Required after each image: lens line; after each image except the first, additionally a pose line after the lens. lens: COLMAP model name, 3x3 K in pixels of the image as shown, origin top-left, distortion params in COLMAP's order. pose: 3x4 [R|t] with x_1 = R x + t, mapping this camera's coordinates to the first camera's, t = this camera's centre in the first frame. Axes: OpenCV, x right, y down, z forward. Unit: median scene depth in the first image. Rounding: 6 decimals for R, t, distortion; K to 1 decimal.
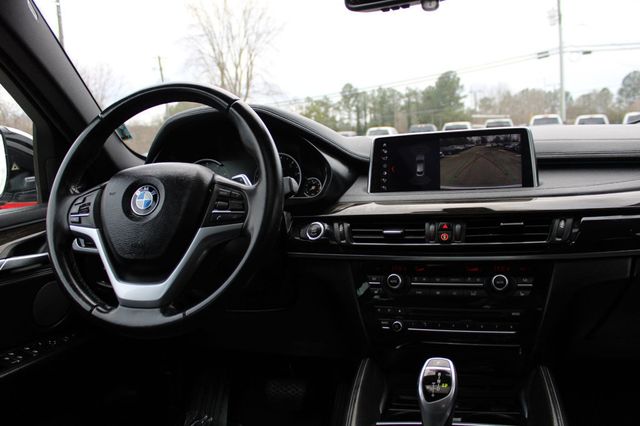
lens RADIAL K [[510.4, 0, 320.0], [0, 510.4, 213.0], [0, 0, 1]] dist [-0.111523, 0.011091]
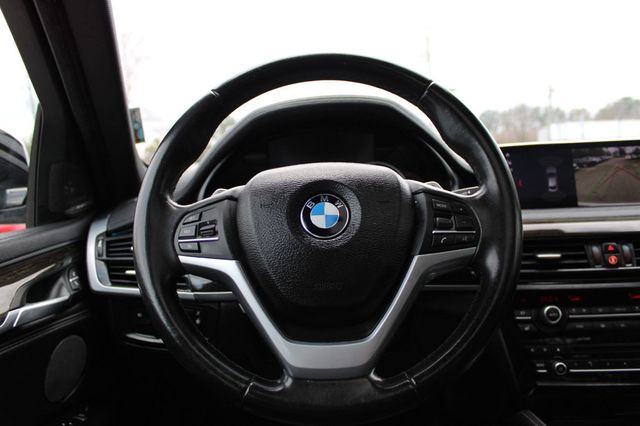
lens RADIAL K [[510.4, 0, 320.0], [0, 510.4, 213.0], [0, 0, 1]] dist [-0.111523, 0.011091]
pose [[0.976176, 0.000727, 0.216978, -0.408528], [0.010737, 0.998607, -0.051654, 0.004805], [-0.216714, 0.052753, 0.974809, 0.278093]]
